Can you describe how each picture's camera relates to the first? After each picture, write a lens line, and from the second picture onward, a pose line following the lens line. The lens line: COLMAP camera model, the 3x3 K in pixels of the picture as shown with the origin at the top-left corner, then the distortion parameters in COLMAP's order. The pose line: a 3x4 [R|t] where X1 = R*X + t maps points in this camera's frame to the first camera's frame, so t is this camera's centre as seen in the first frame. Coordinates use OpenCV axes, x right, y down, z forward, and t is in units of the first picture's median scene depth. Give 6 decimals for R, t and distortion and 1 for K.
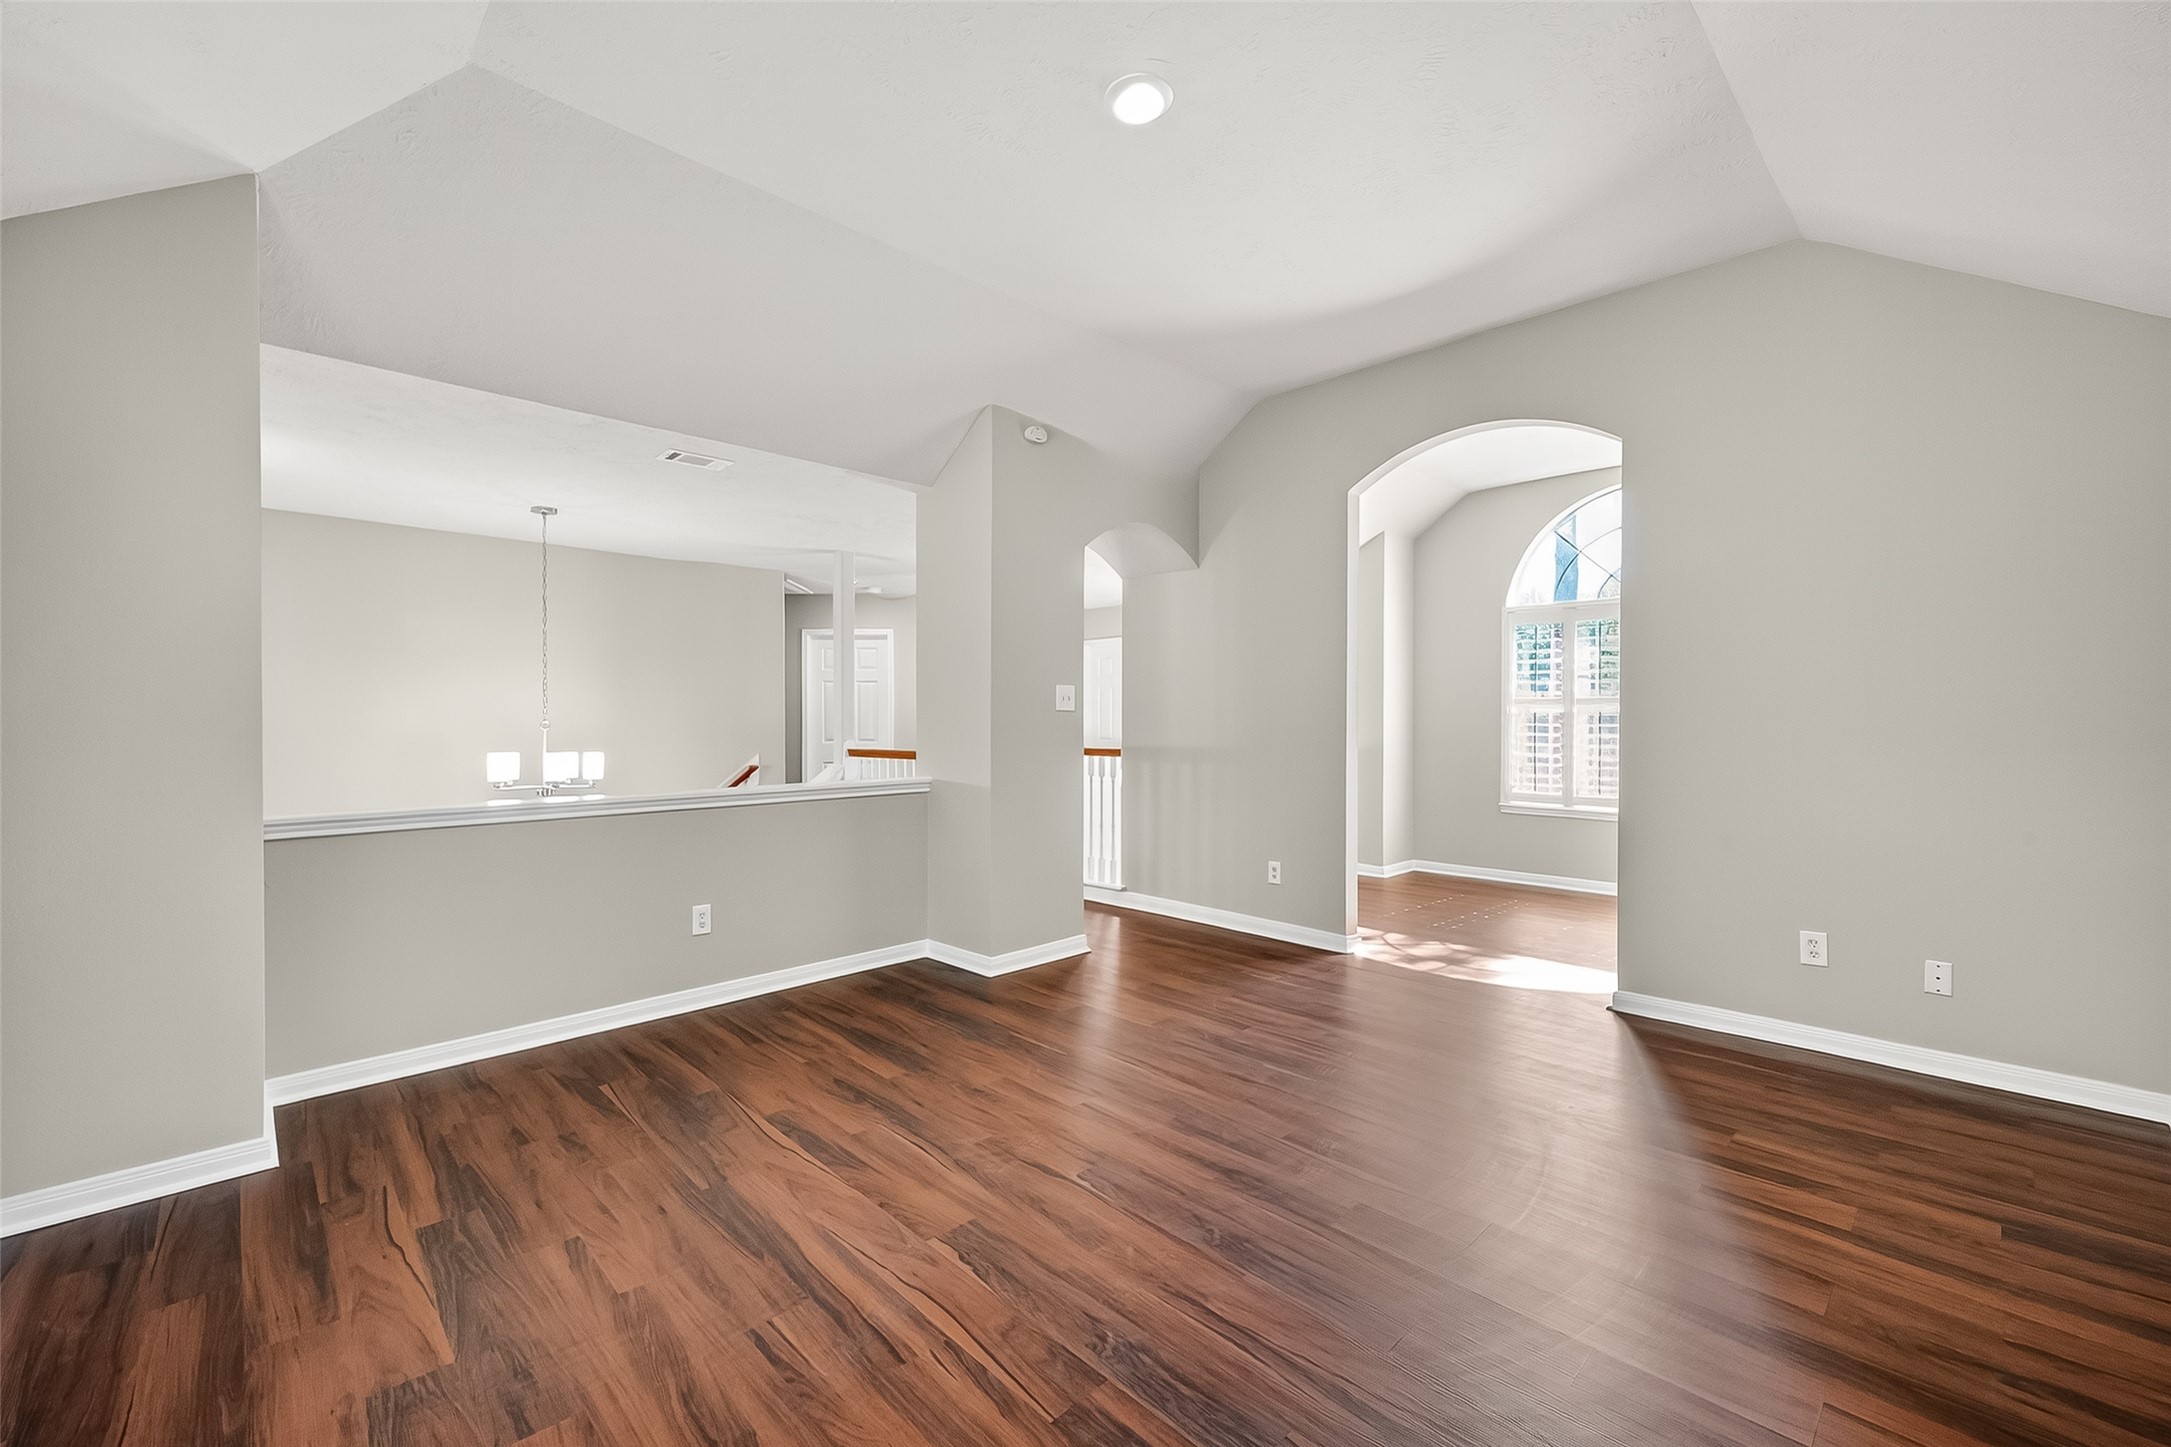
lens RADIAL K [[868.5, 0, 1085.5], [0, 868.5, 723.5], [0, 0, 1]] dist [-0.000292, -0.000015]
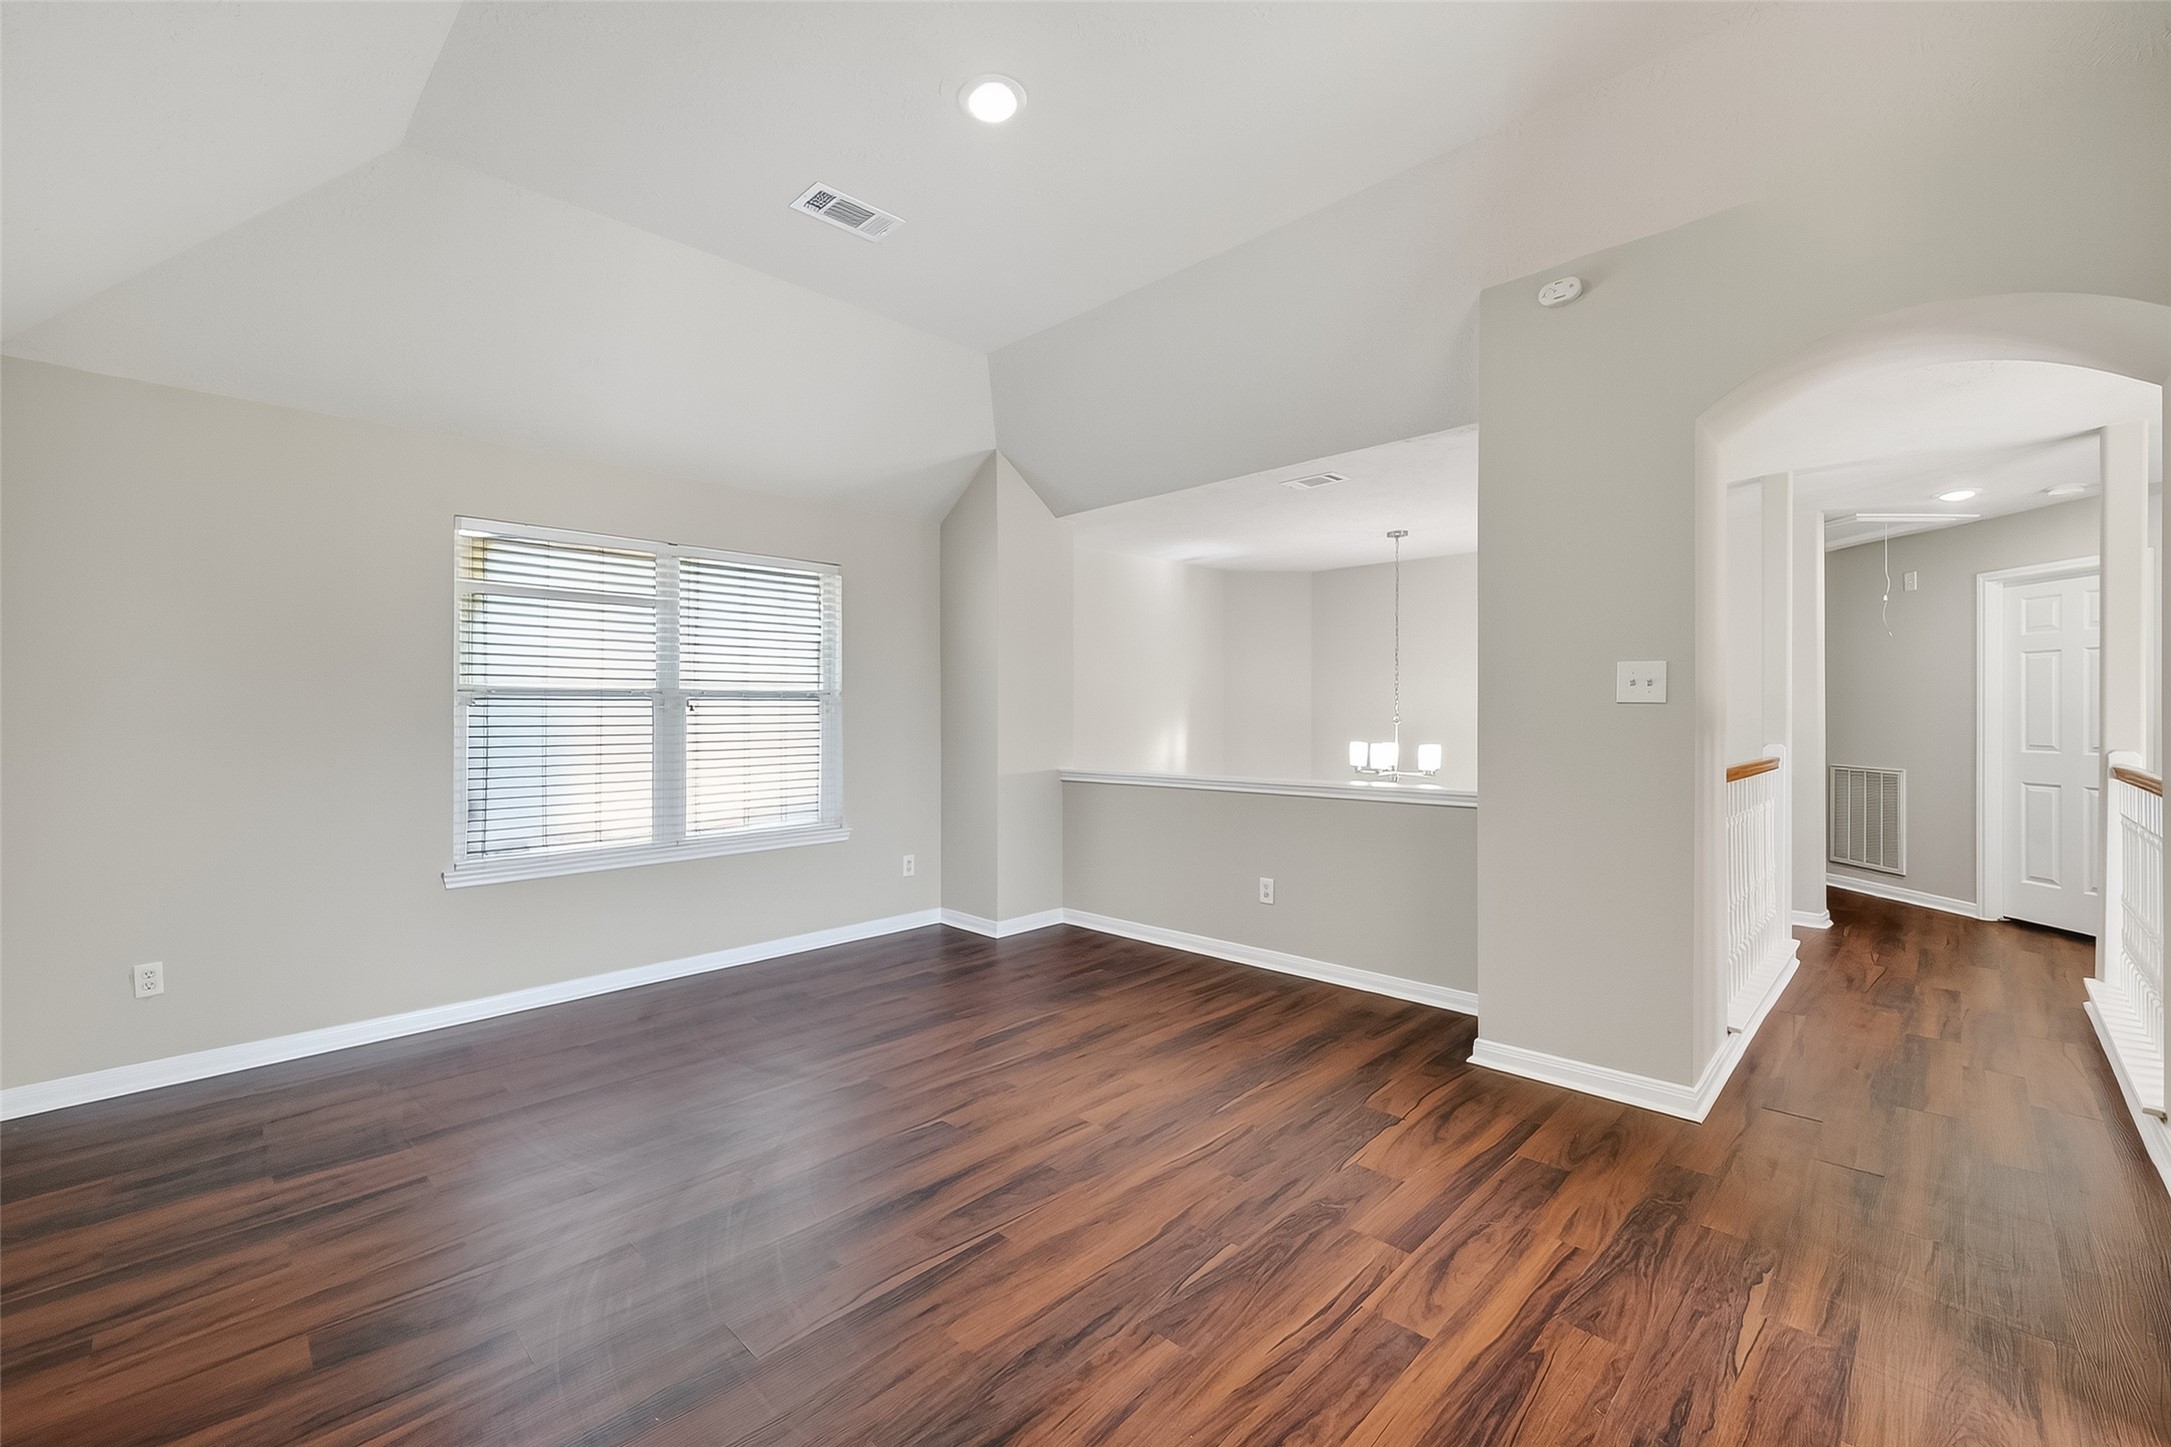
lens RADIAL K [[896.5, 0, 1078.0], [0, 896.5, 711.6], [0, 0, 1]] dist [0.003265, 0.000467]
pose [[0.033888, -0.001991, -0.999424, 0.947005], [-0.003259, 0.999992, -0.002103, -0.009336], [0.999420, 0.003328, 0.033882, 0.922079]]
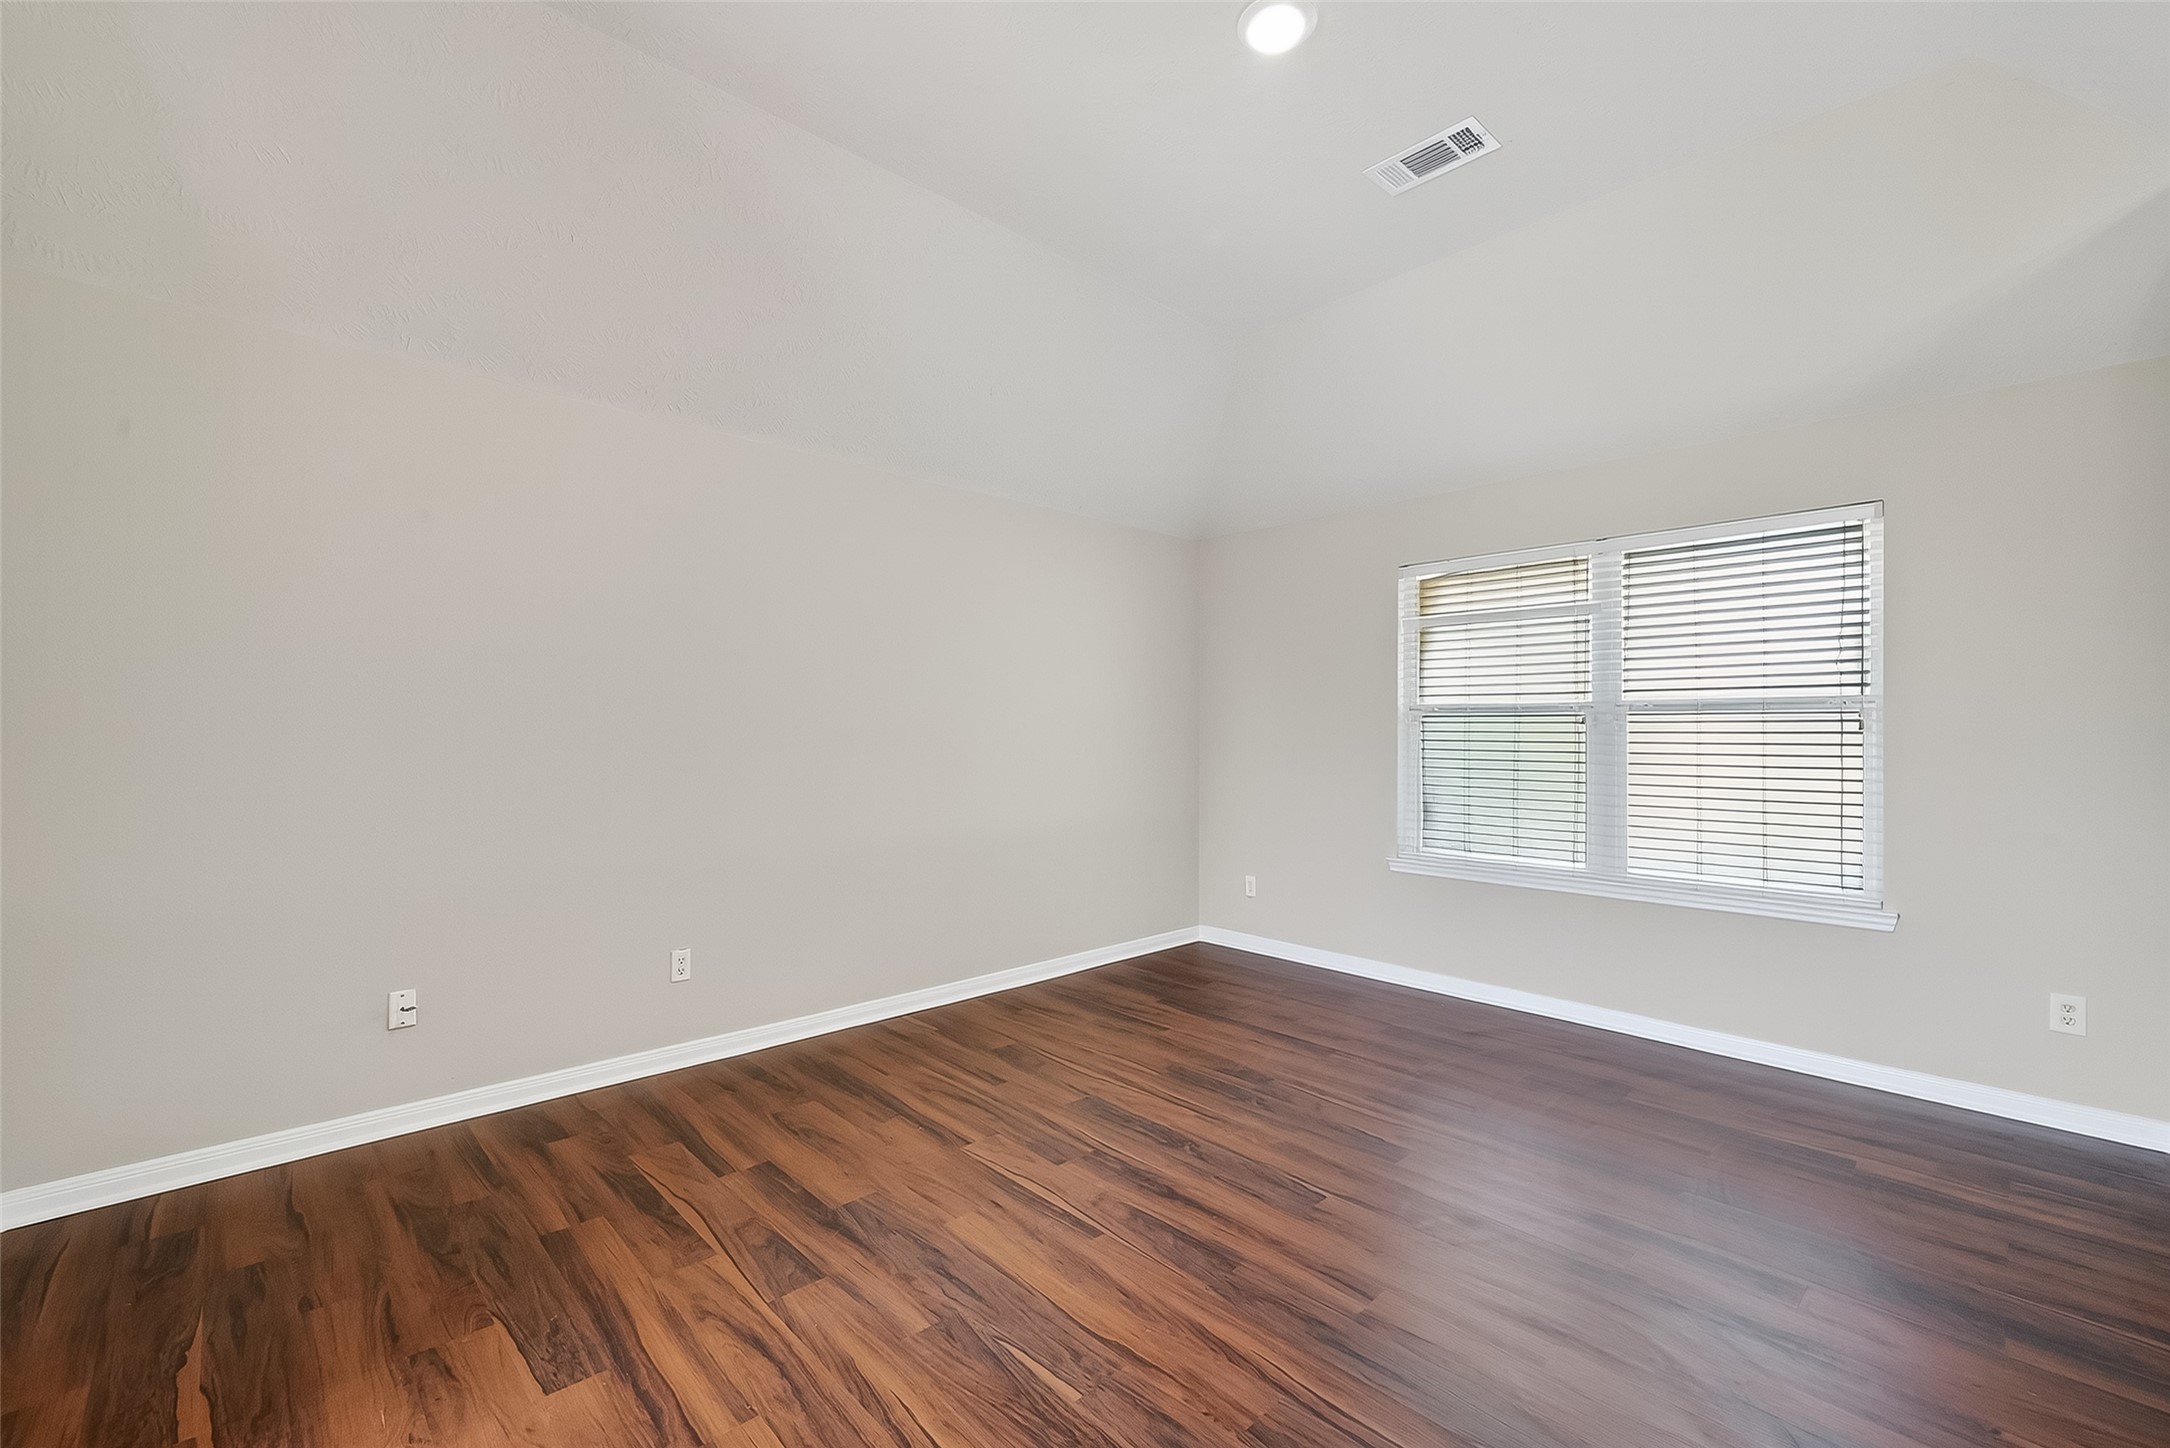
lens RADIAL K [[928.7, 0, 1054.1], [0, 928.7, 712.7], [0, 0, 1]] dist [0.002877, 0.000026]
pose [[-0.999606, -0.003366, 0.027863, 0.220756], [-0.003668, 0.999935, -0.010785, -0.014783], [-0.027825, -0.010883, -0.999554, 1.683425]]
